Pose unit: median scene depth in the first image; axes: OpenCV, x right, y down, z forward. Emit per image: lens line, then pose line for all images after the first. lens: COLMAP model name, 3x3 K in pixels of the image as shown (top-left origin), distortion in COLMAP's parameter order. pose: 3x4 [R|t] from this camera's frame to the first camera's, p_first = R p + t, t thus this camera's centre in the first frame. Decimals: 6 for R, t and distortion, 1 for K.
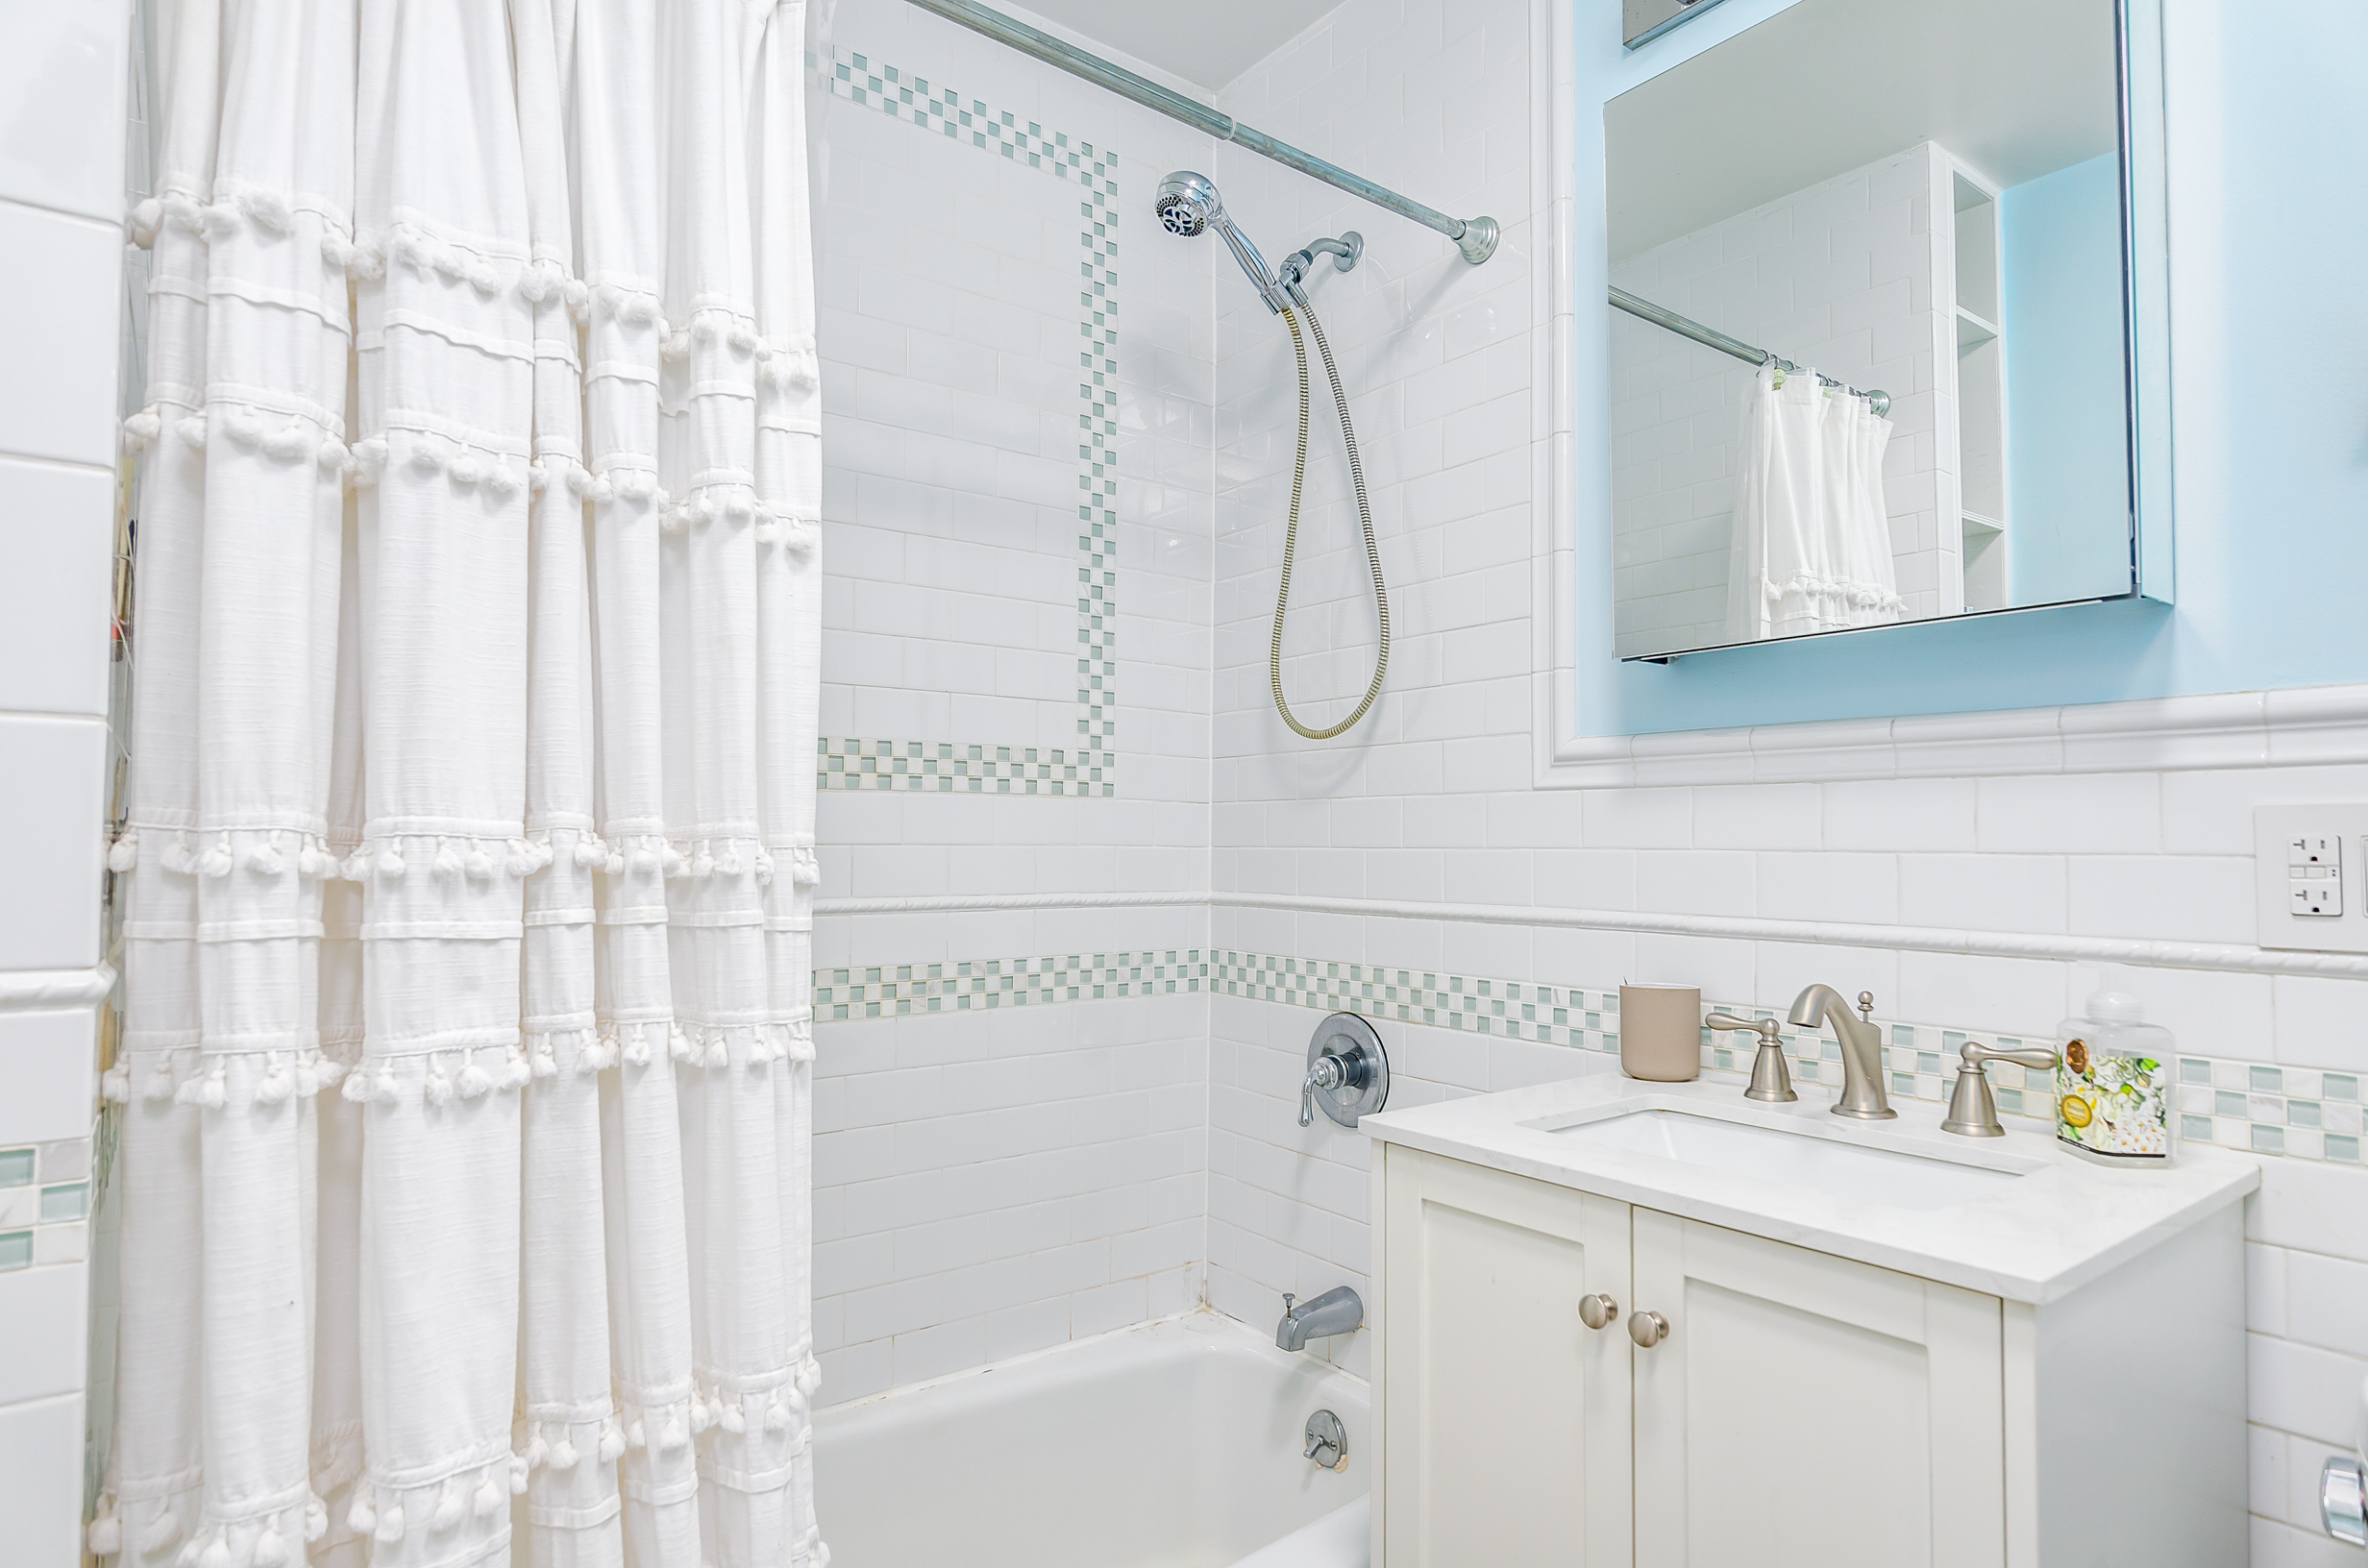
lens RADIAL K [[1305.7, 0, 1188.1], [0, 1305.7, 789.6], [0, 0, 1]] dist [0.005559, -0.000179]
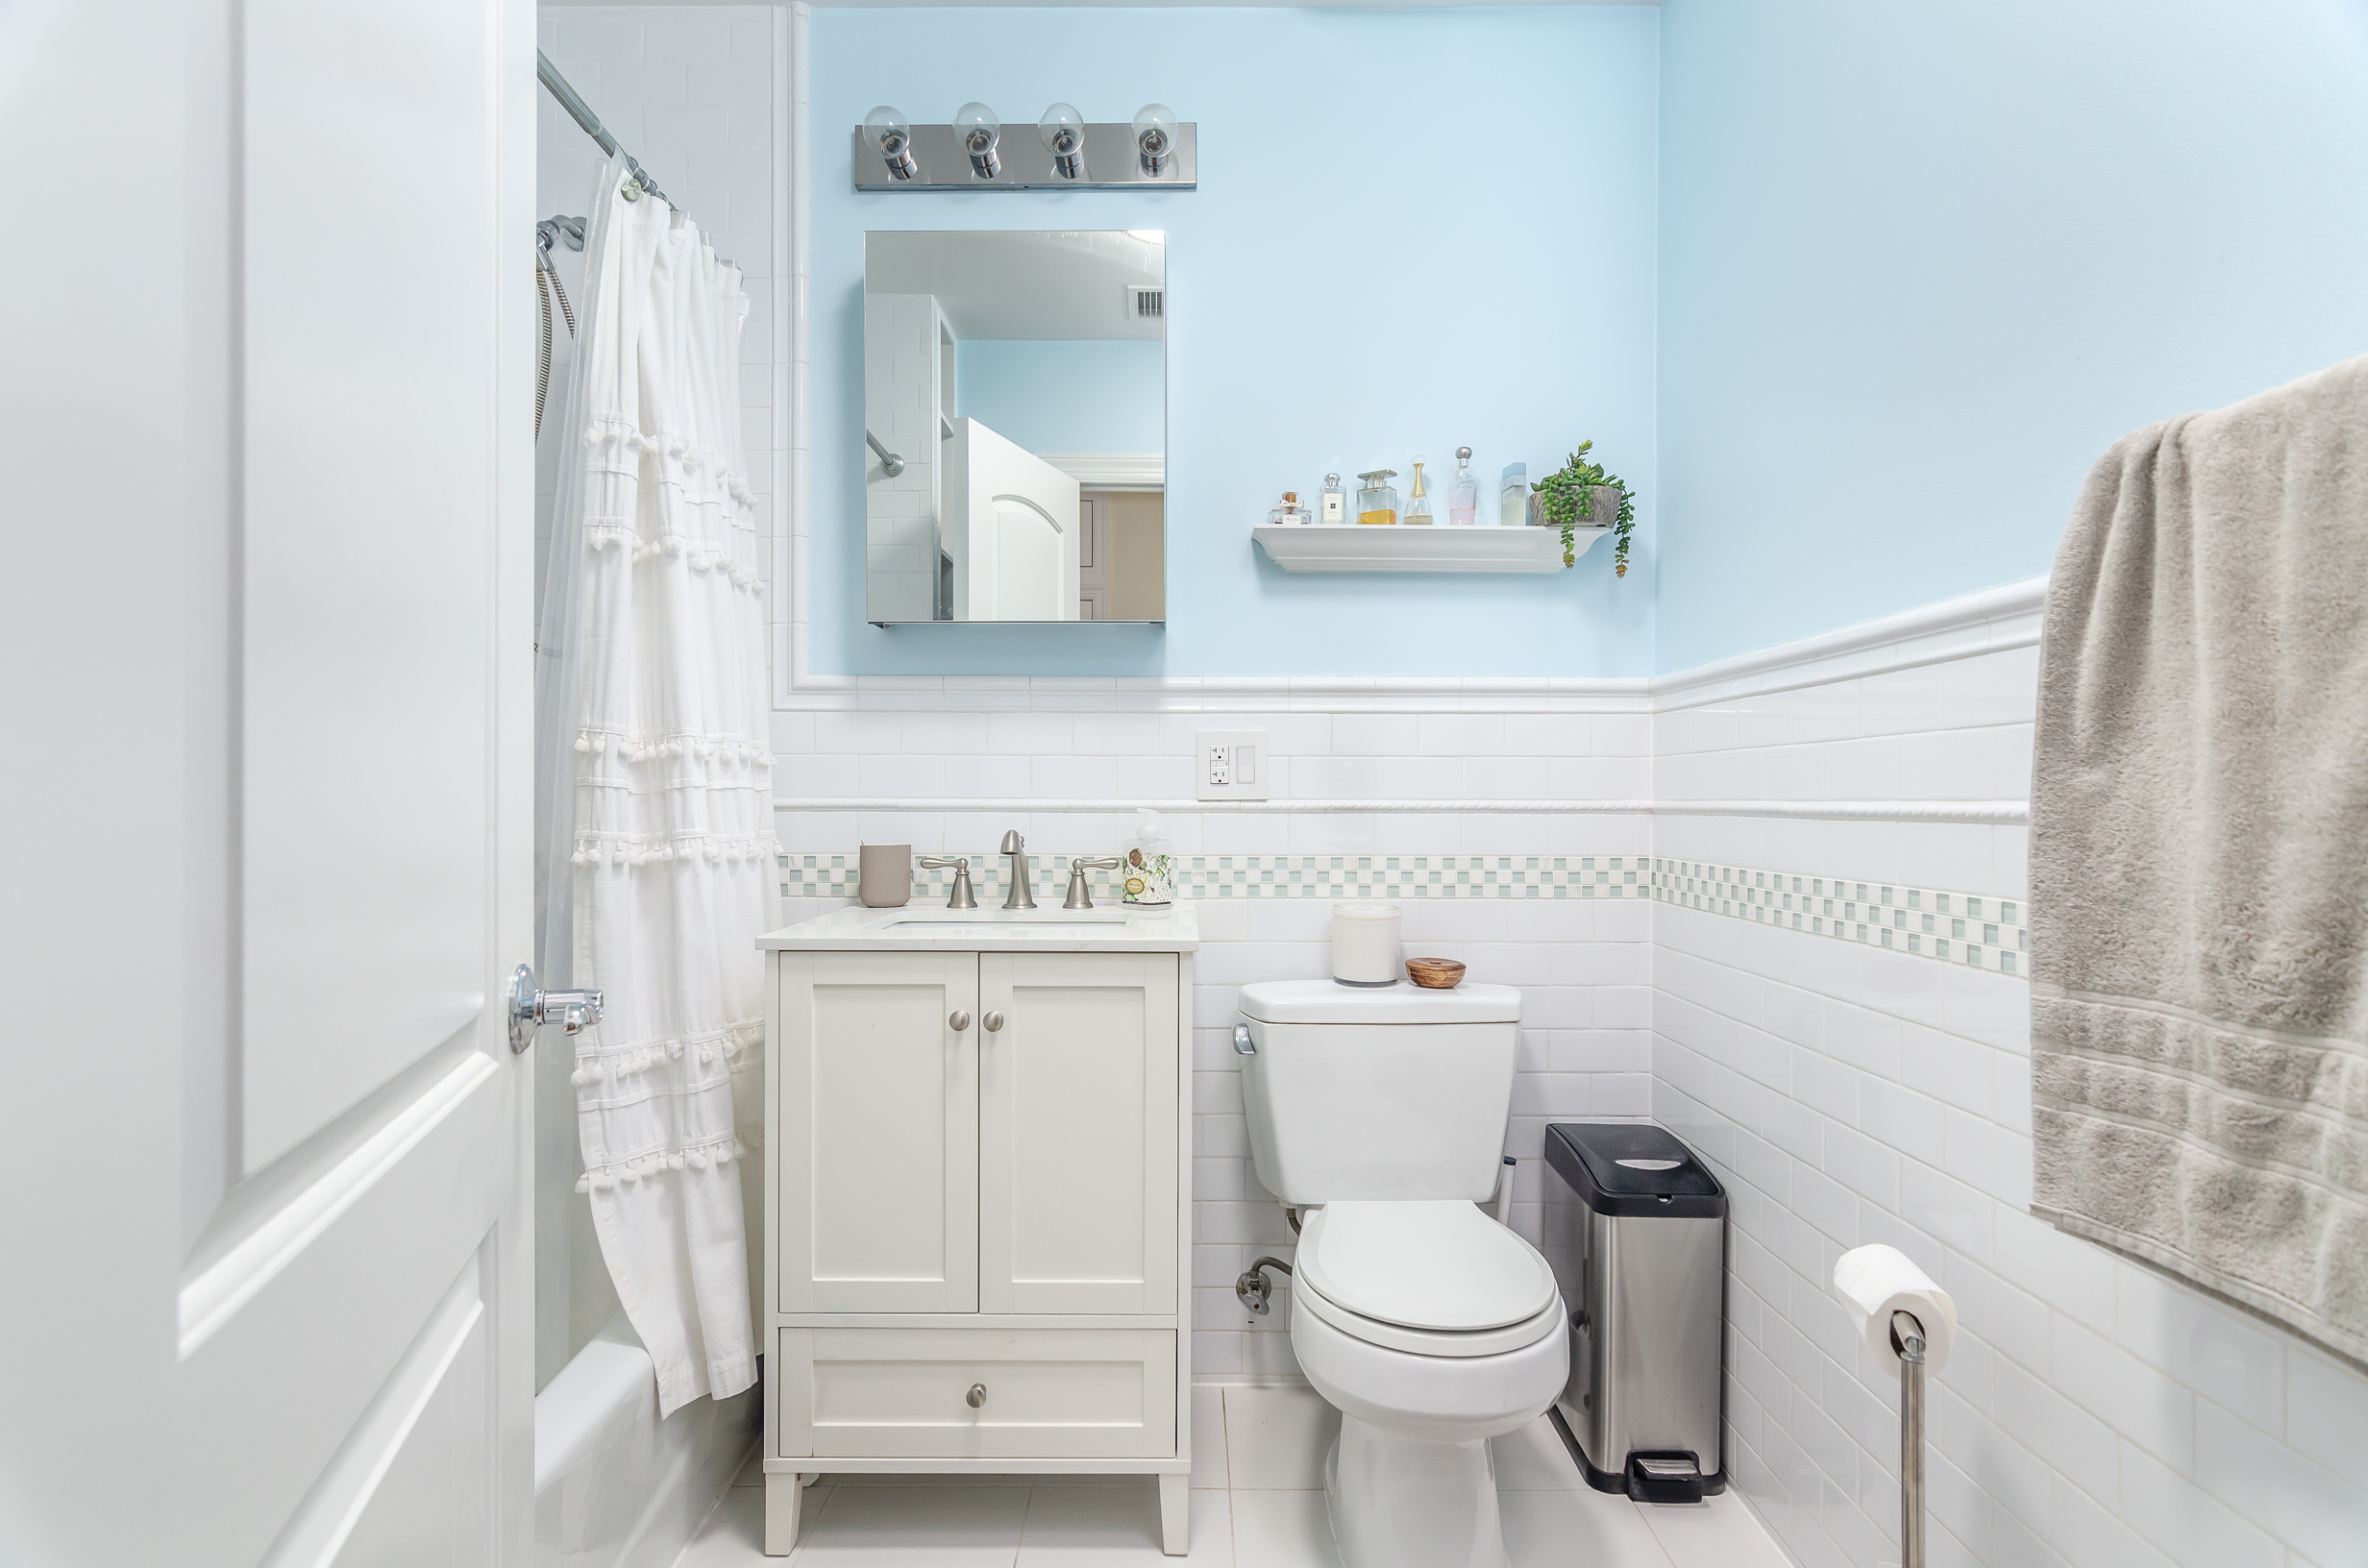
lens RADIAL K [[1132.2, 0, 1180.8], [0, 1132.2, 789.9], [0, 0, 1]] dist [-0.003570, -0.000190]
pose [[0.614229, 0.003236, 0.789121, -0.551148], [-0.032976, 0.999223, 0.021571, 0.059865], [-0.788438, -0.039271, 0.613859, -0.068949]]
